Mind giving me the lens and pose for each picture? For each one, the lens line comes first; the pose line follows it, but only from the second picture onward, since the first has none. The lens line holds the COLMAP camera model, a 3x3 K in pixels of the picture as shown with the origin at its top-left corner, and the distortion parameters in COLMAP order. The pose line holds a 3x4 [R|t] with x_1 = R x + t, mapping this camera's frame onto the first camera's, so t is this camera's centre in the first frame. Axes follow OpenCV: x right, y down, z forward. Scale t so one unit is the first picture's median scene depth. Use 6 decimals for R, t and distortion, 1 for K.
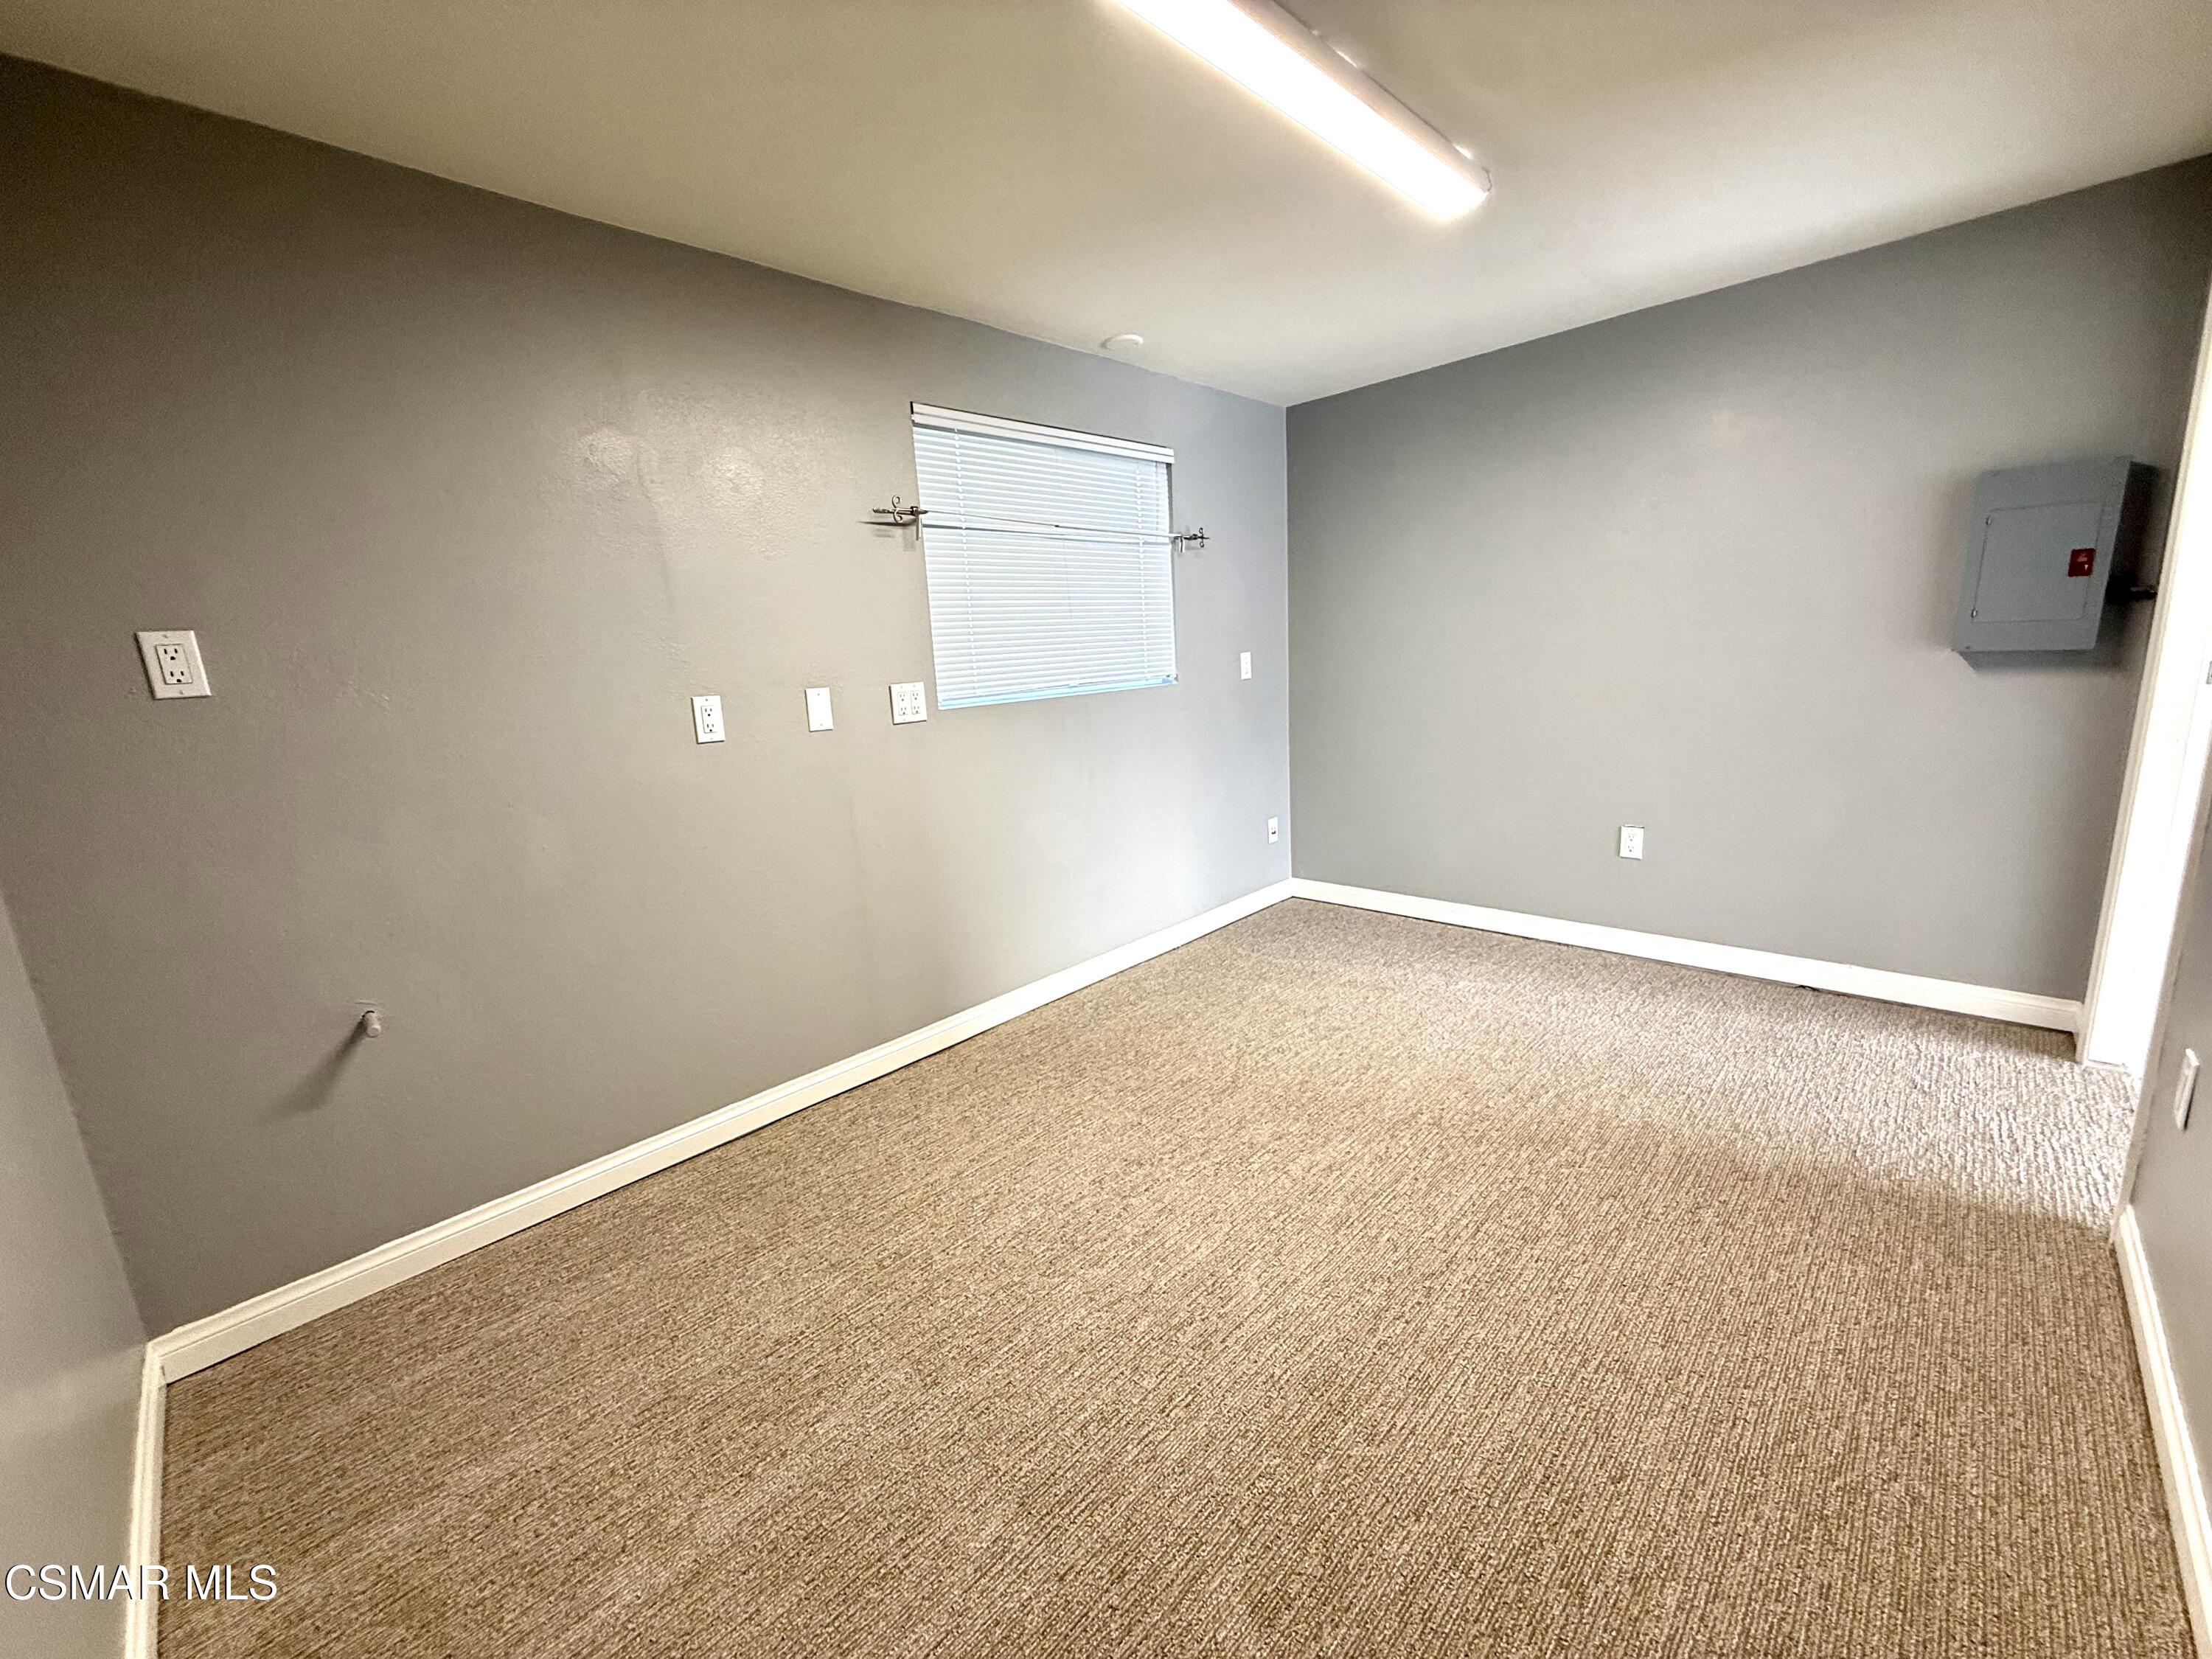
lens RADIAL K [[881.4, 0, 1098.0], [0, 881.4, 830.3], [0, 0, 1]] dist [0.000262, -0.000240]
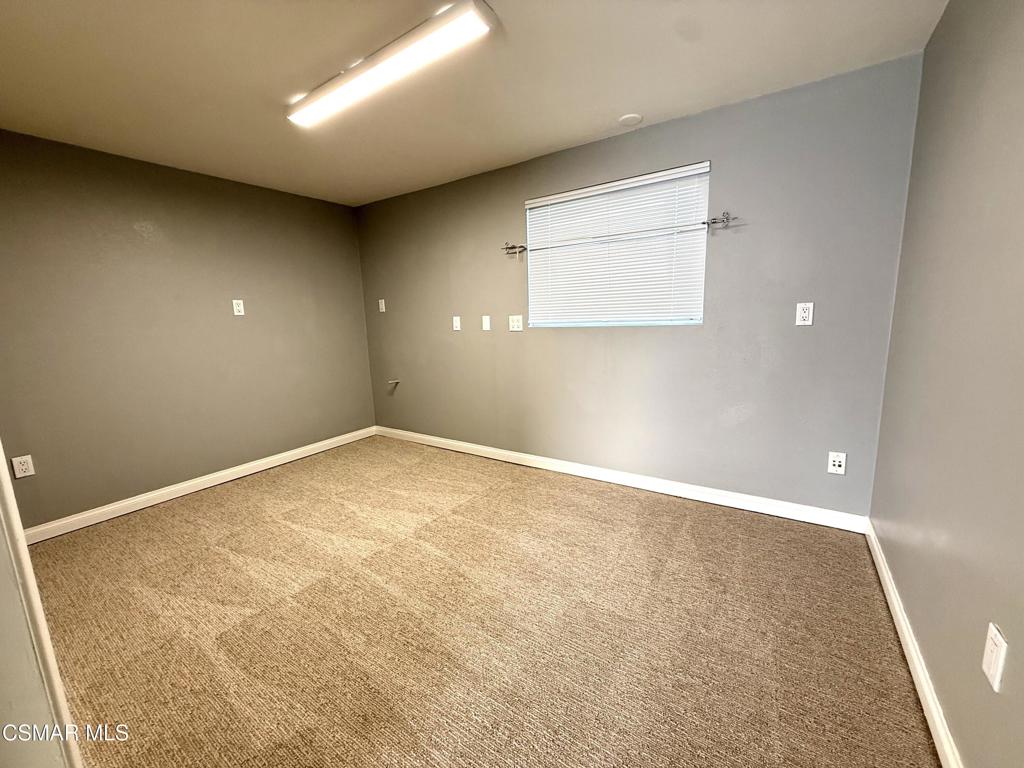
lens RADIAL K [[408.0, 0, 508.3], [0, 408.0, 384.4], [0, 0, 1]] dist [0.000262, -0.000240]
pose [[0.182796, 0.212157, -0.959987, 0.927811], [-0.176365, 0.967676, 0.180274, -0.180195], [0.967203, 0.136355, 0.214304, 0.743101]]
